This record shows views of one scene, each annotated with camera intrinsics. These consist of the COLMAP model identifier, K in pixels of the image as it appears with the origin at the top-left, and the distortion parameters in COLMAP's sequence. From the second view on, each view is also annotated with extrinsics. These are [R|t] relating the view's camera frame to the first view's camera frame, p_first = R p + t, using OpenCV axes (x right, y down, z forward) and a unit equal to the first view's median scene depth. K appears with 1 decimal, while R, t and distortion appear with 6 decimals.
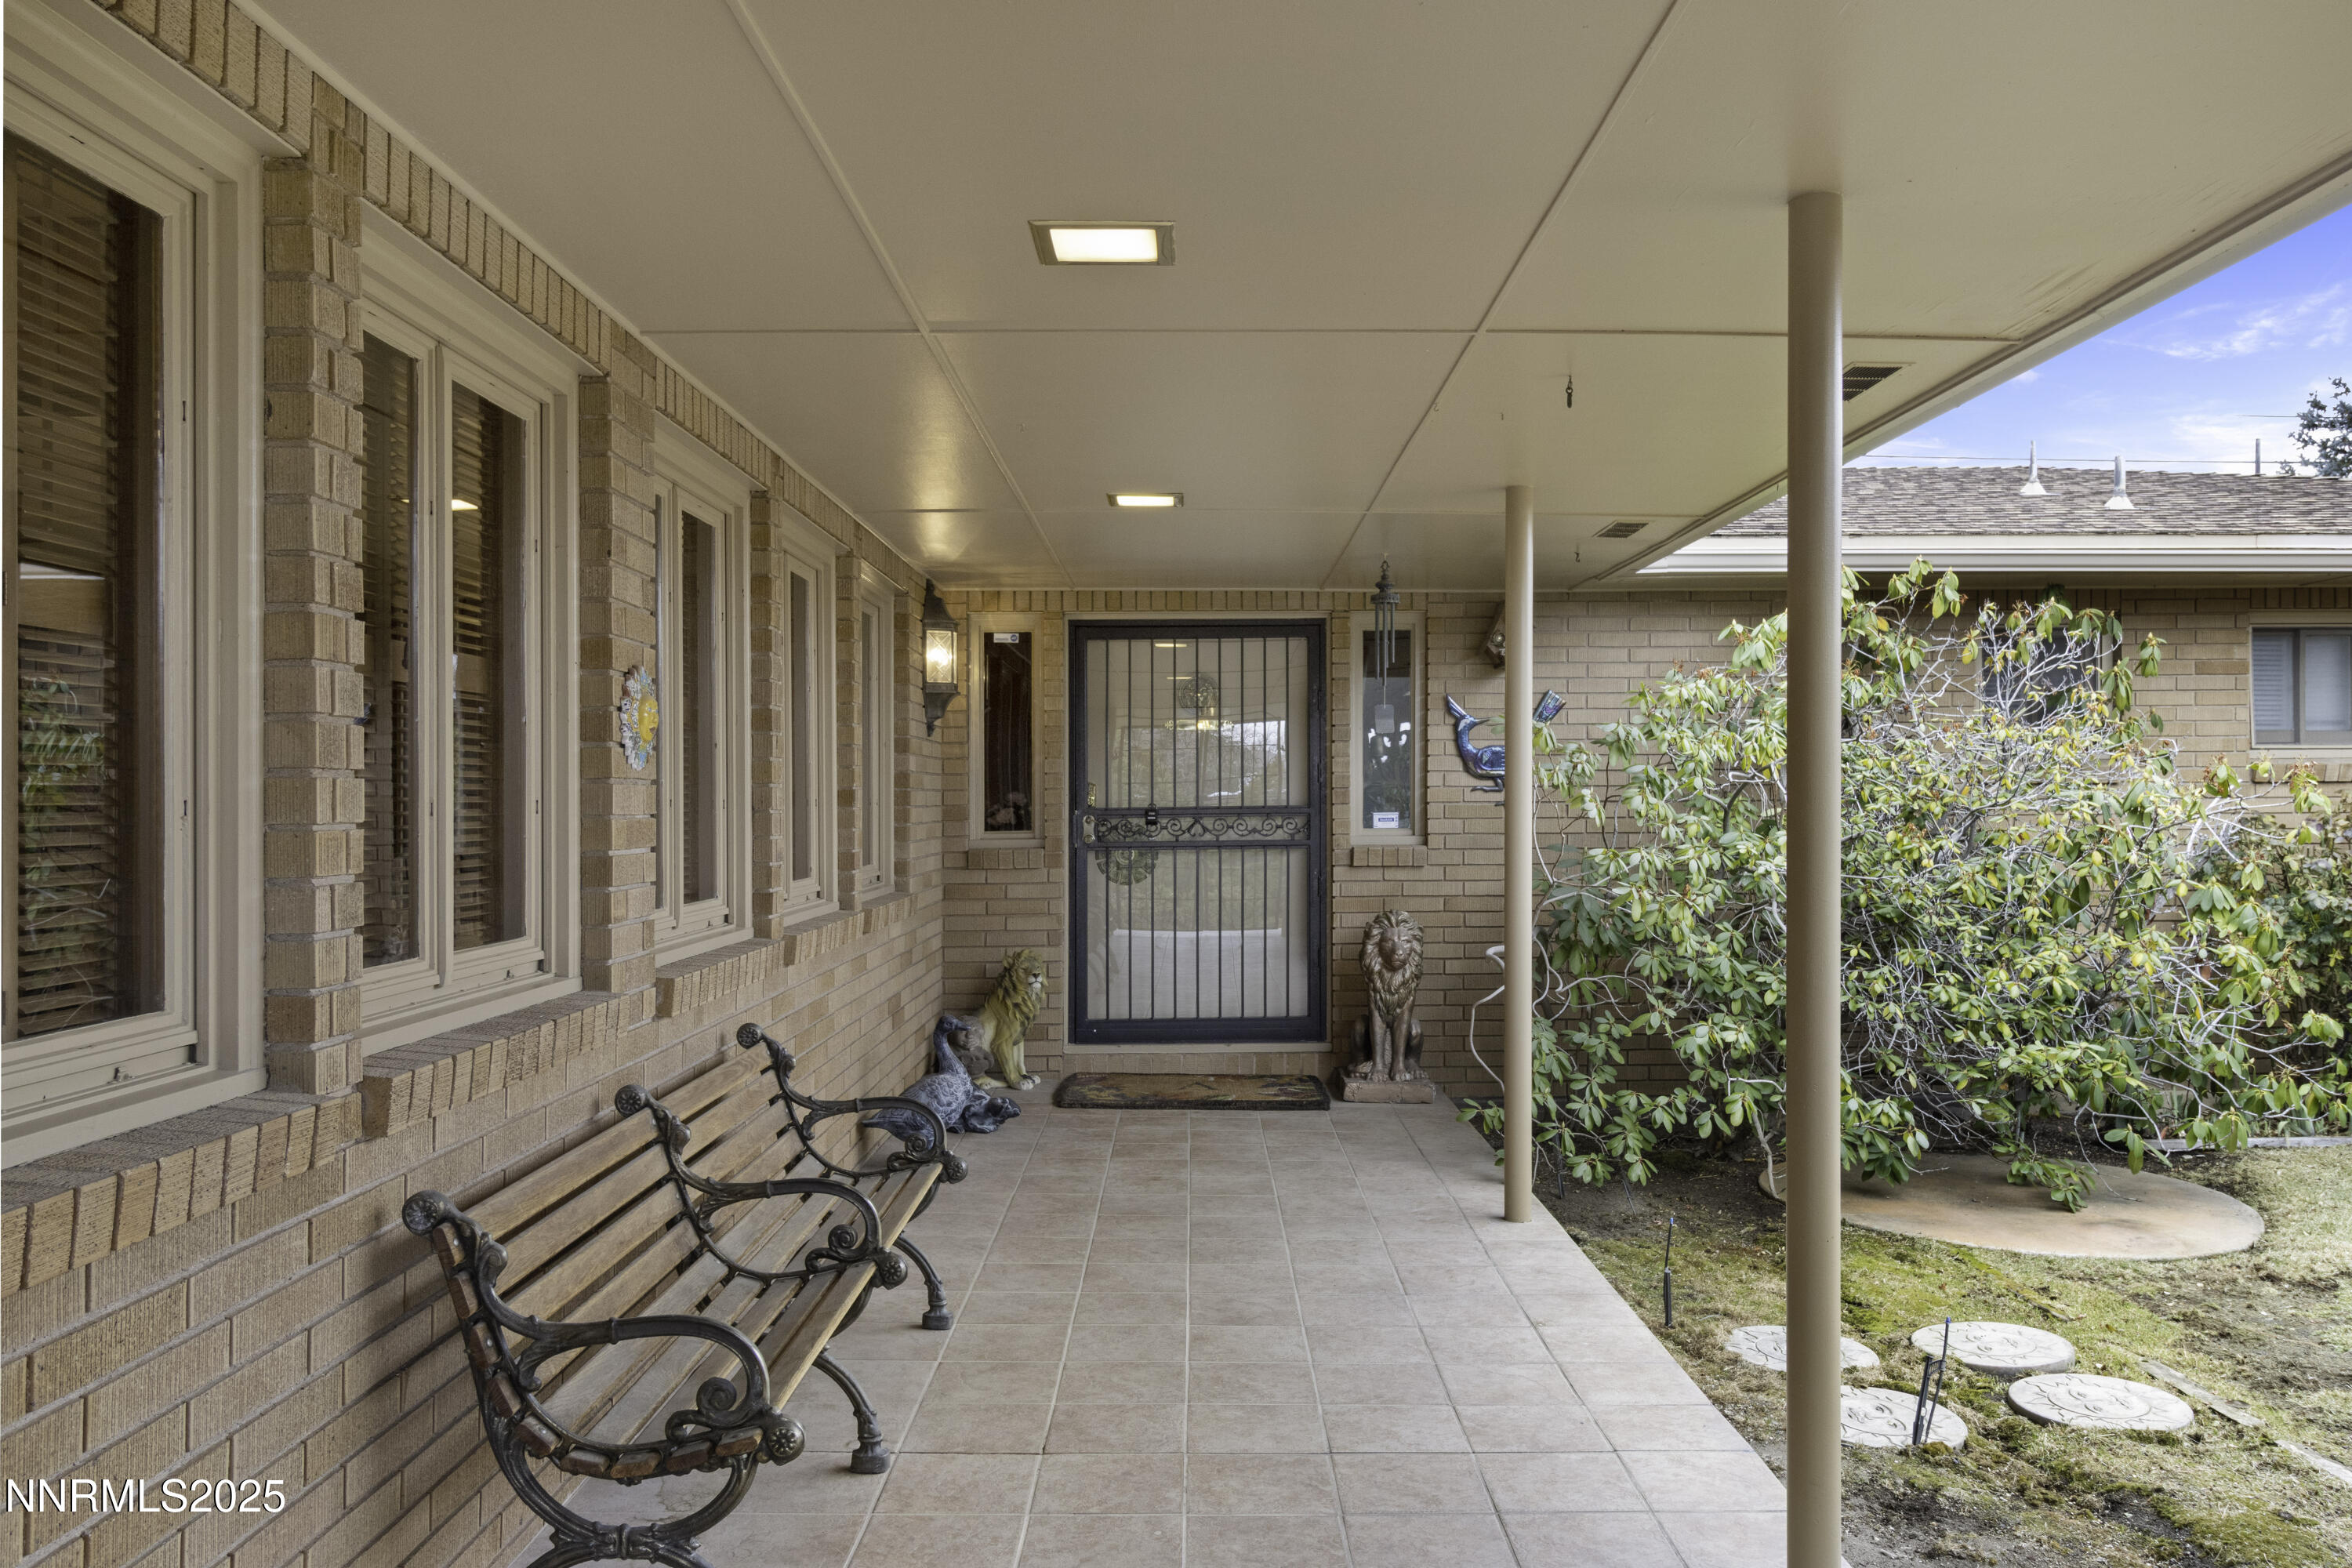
lens RADIAL K [[1804.5, 0, 1207.2], [0, 1804.5, 820.8], [0, 0, 1]] dist [-0.004258, 0.005940]
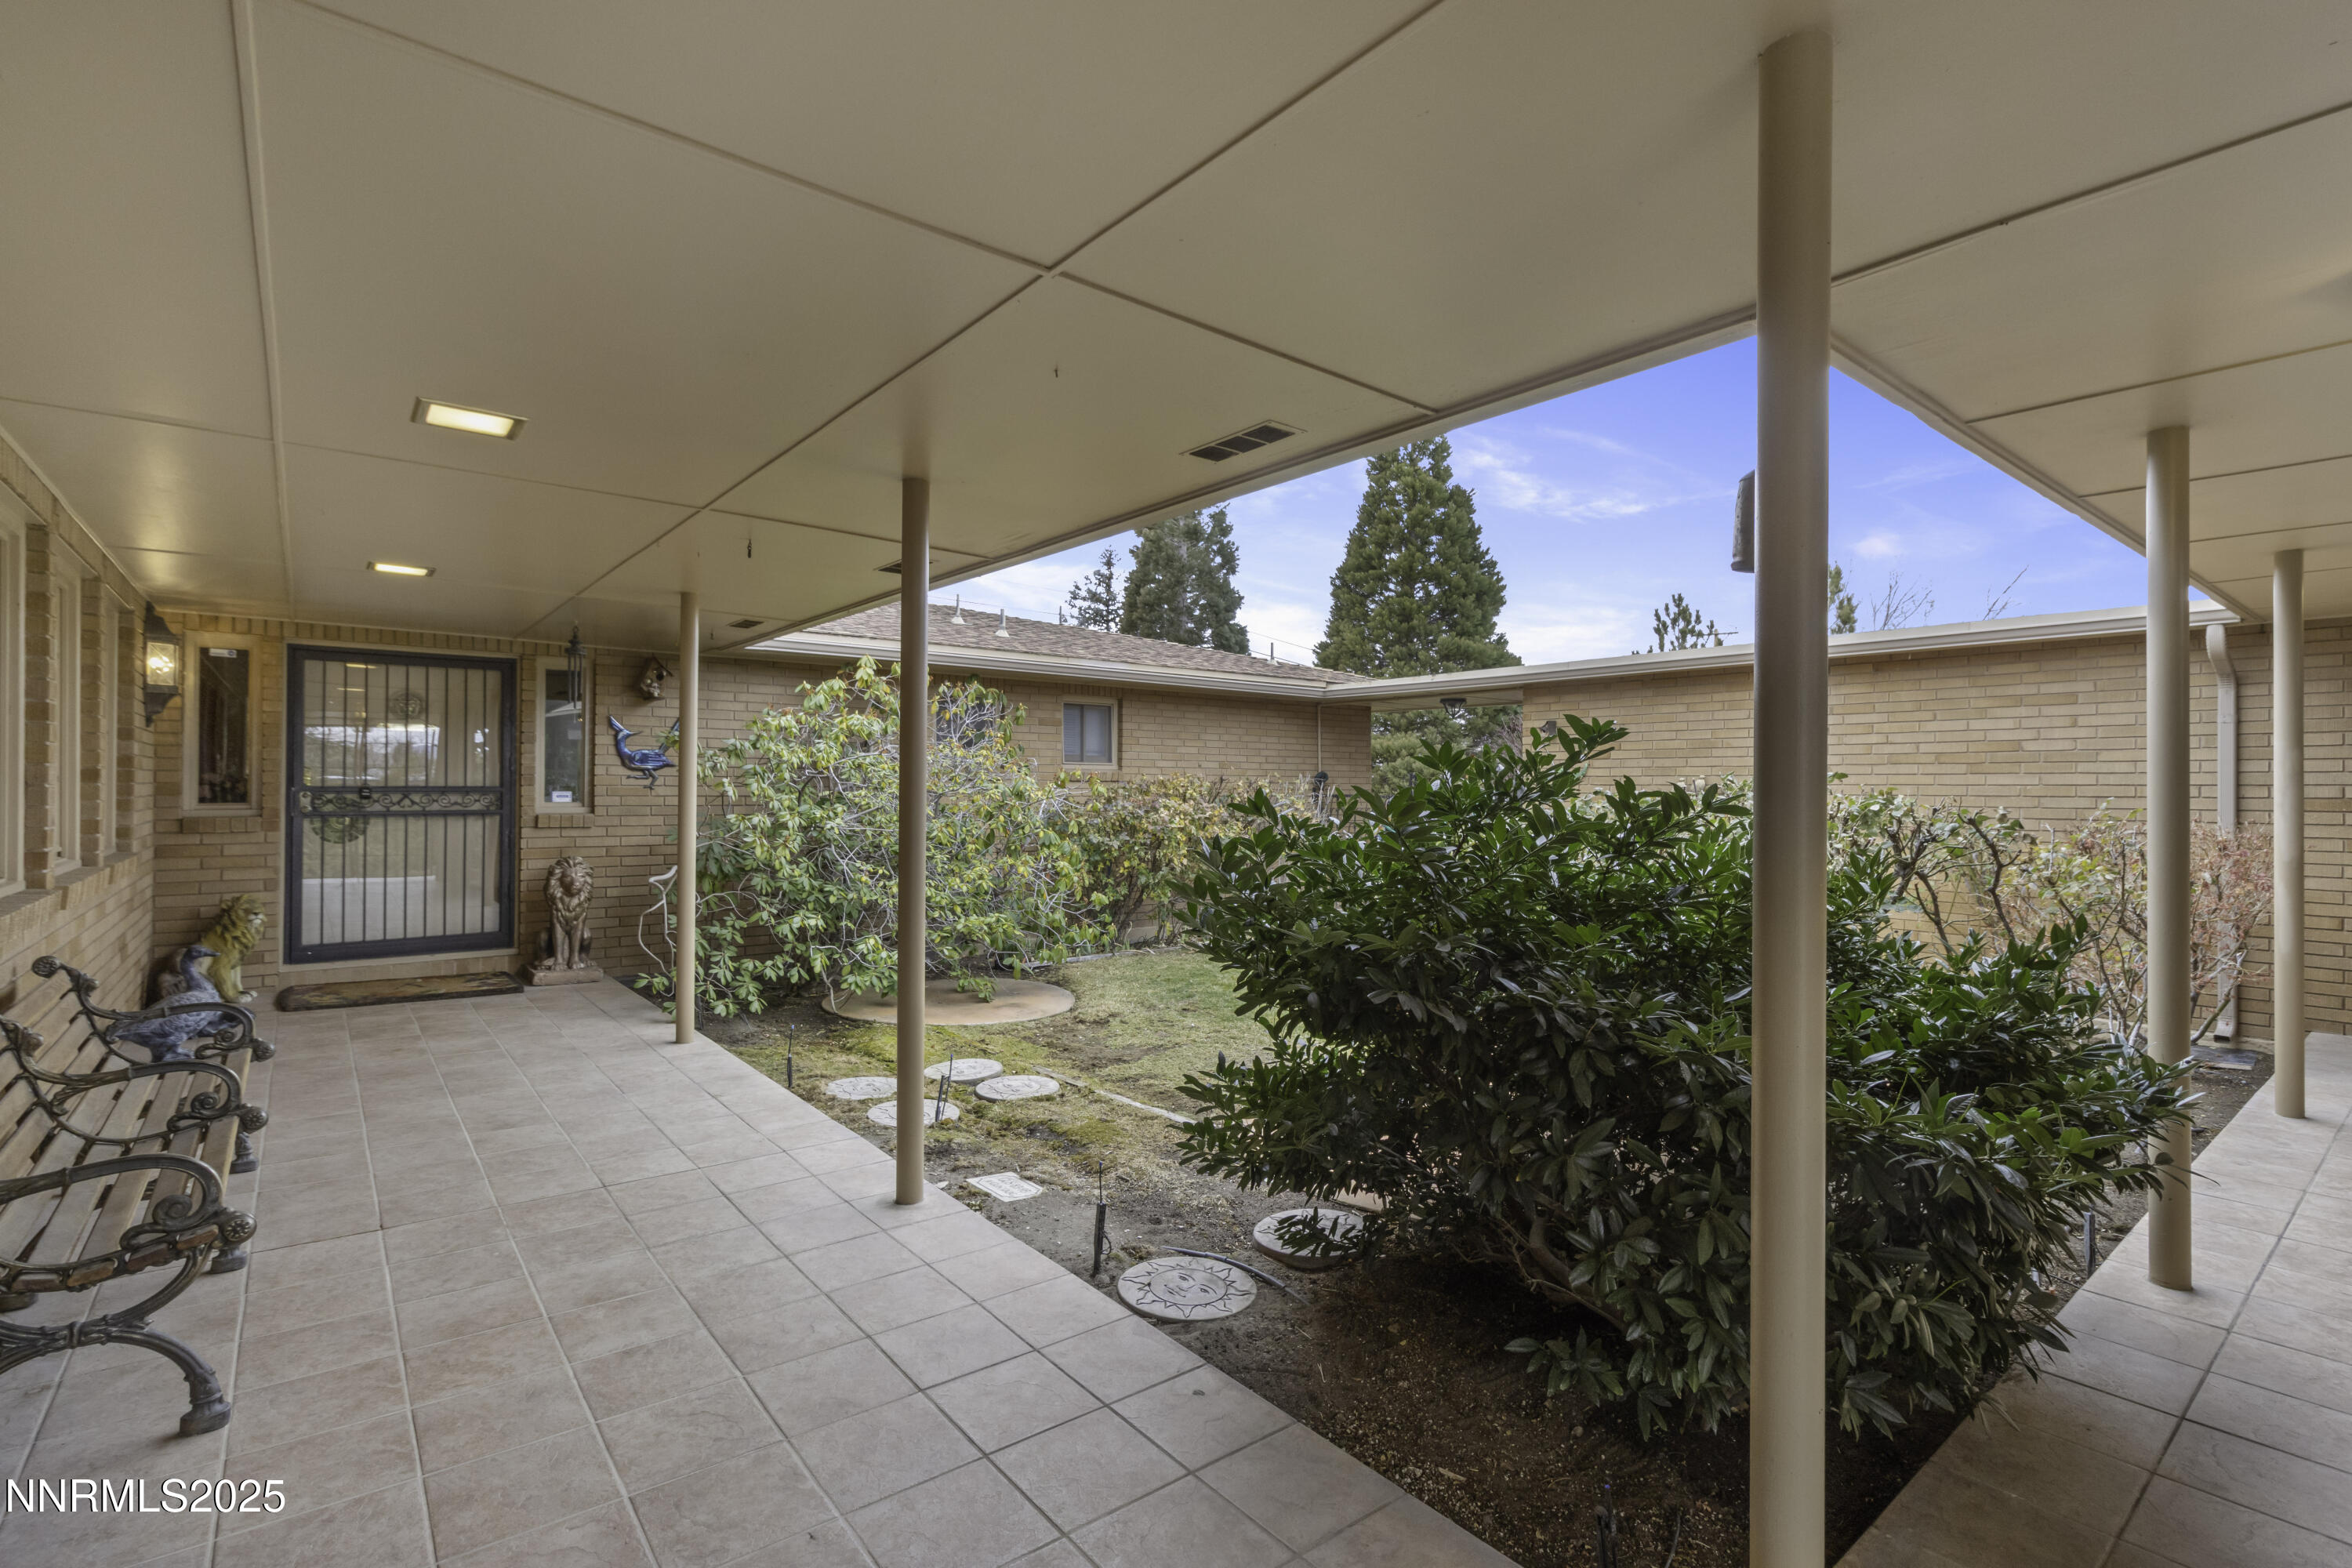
lens RADIAL K [[1090.7, 0, 1177.3], [0, 1090.7, 797.0], [0, 0, 1]] dist [0.002367, -0.000468]
pose [[0.797742, 0.006766, 0.602961, -0.058371], [-0.005464, 0.999977, -0.003993, 0.000934], [-0.602974, -0.000109, 0.797761, -0.046657]]
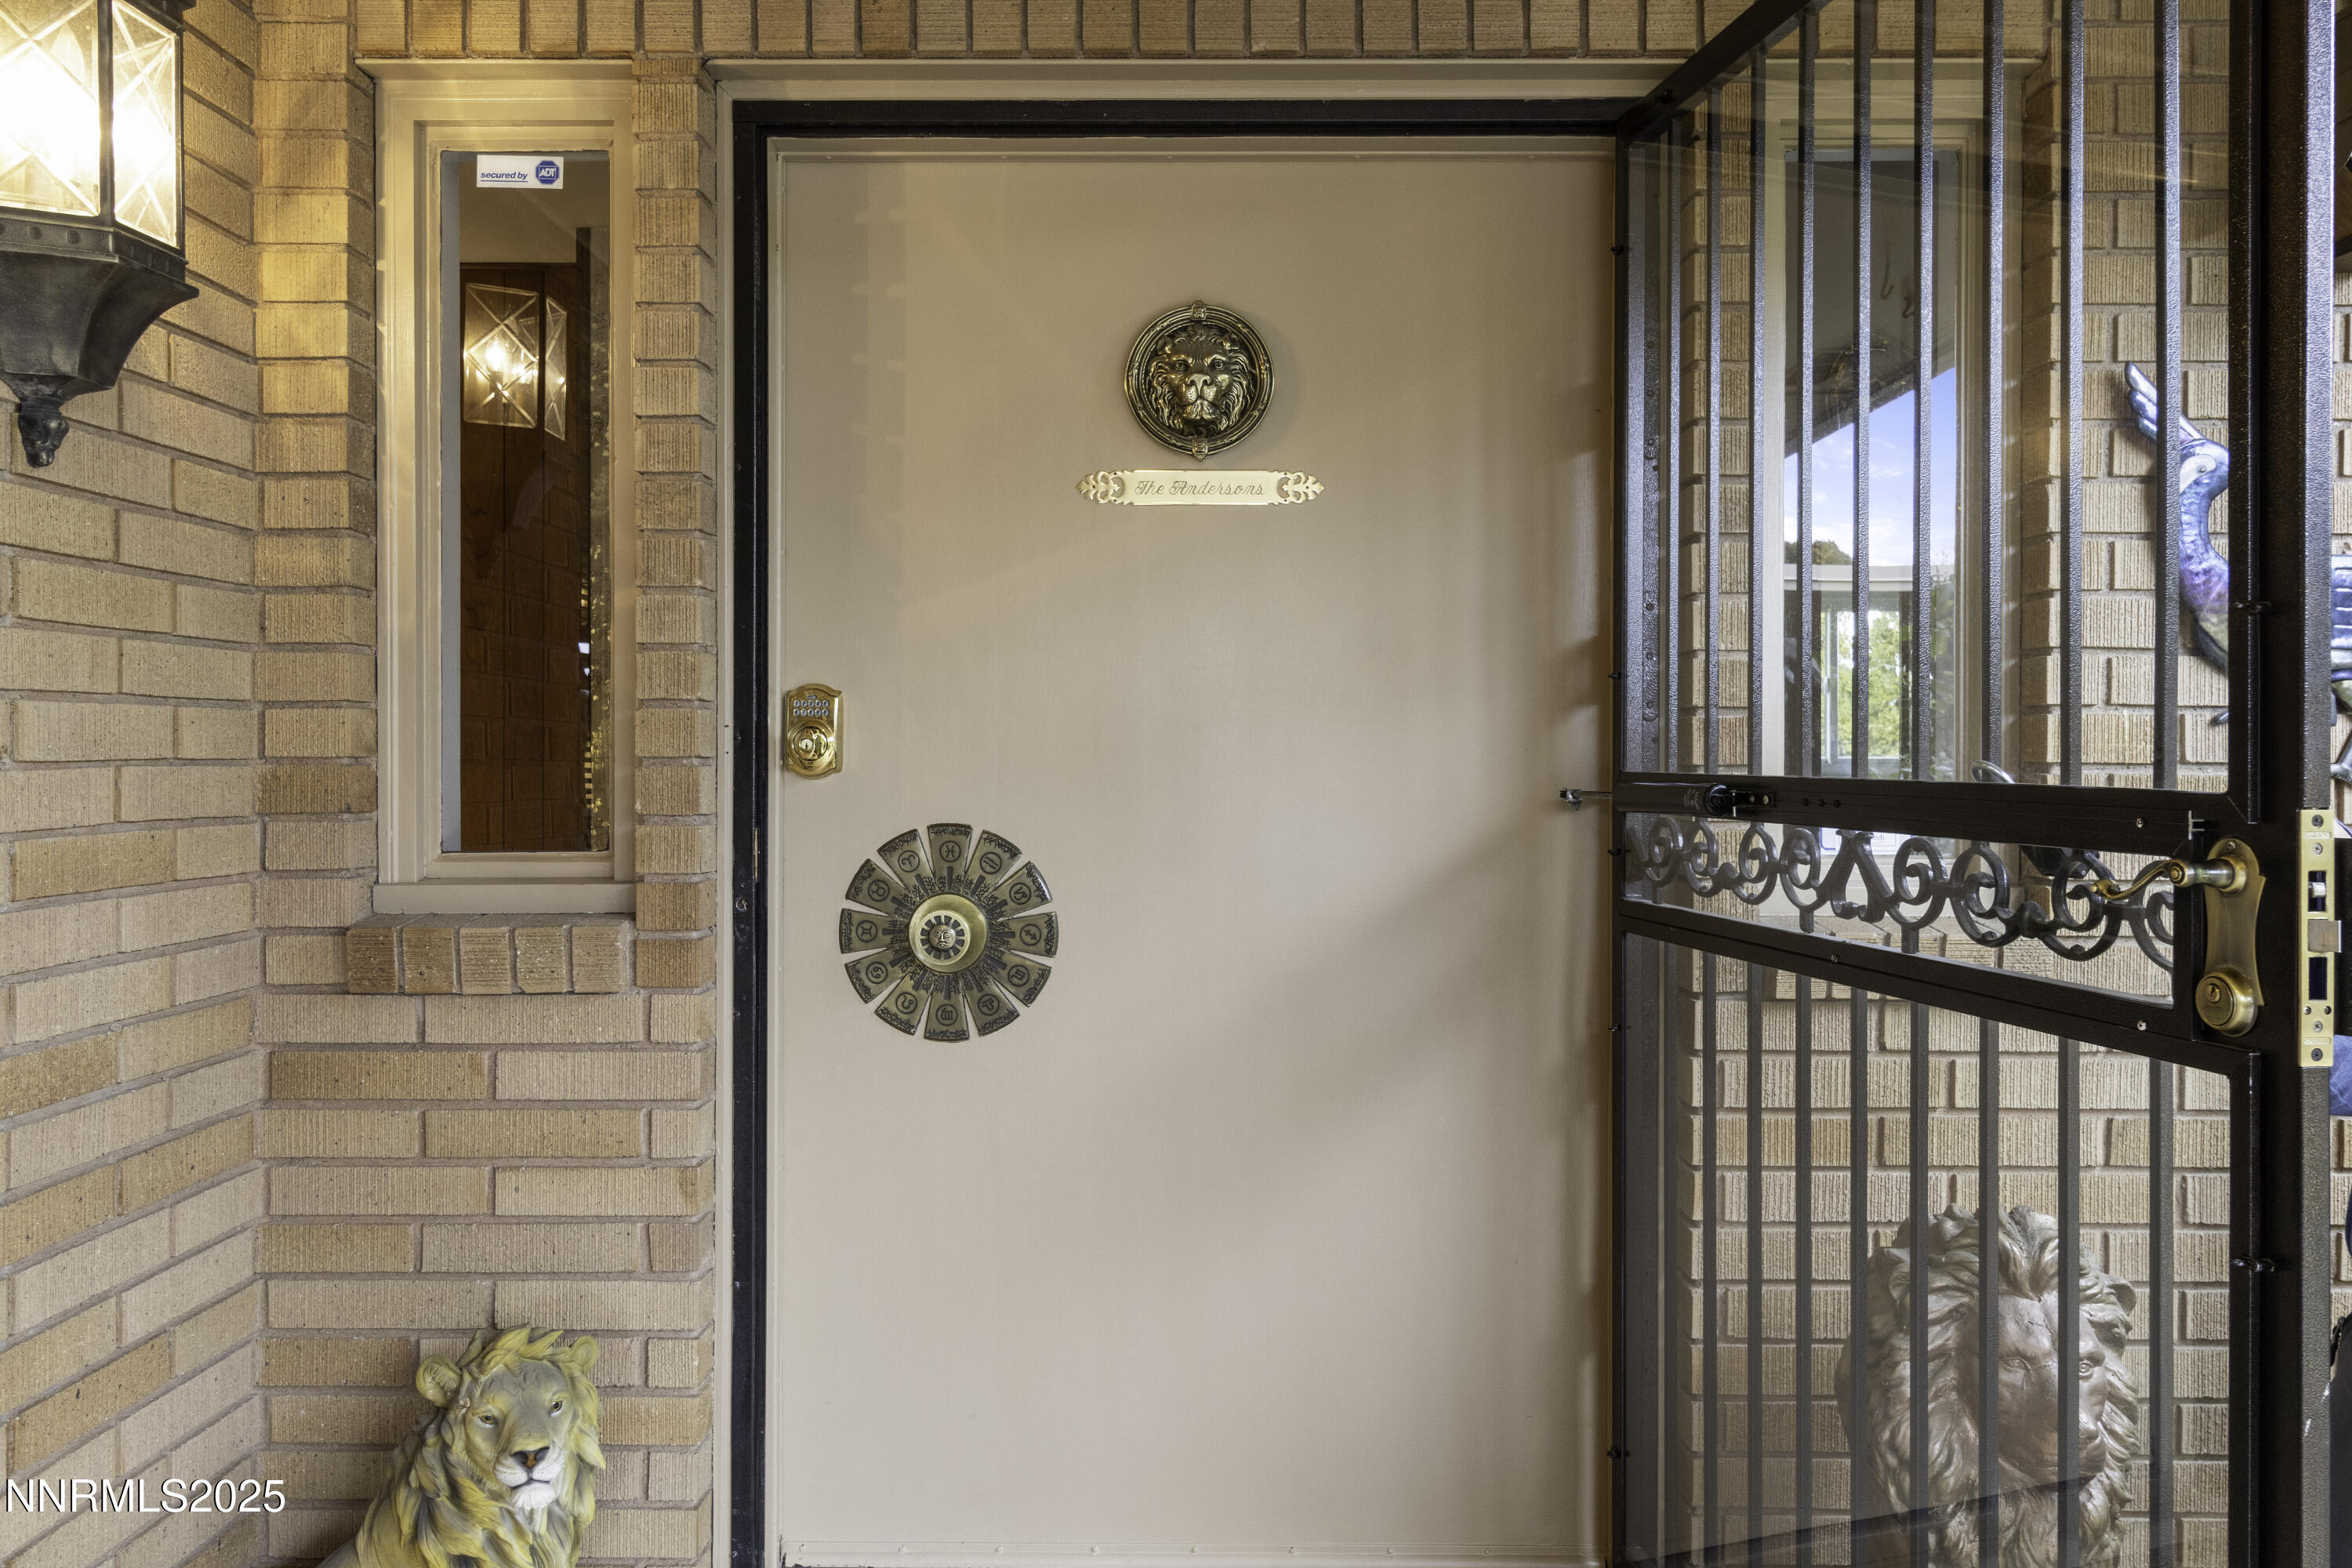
lens RADIAL K [[1804.5, 0, 1174.1], [0, 1804.5, 779.4], [0, 0, 1]] dist [-0.004258, 0.005940]
pose [[0.999736, 0.003594, -0.022679, -0.003173], [-0.003565, 0.999993, 0.001317, -0.010130], [0.022684, -0.001236, 0.999742, 1.111584]]
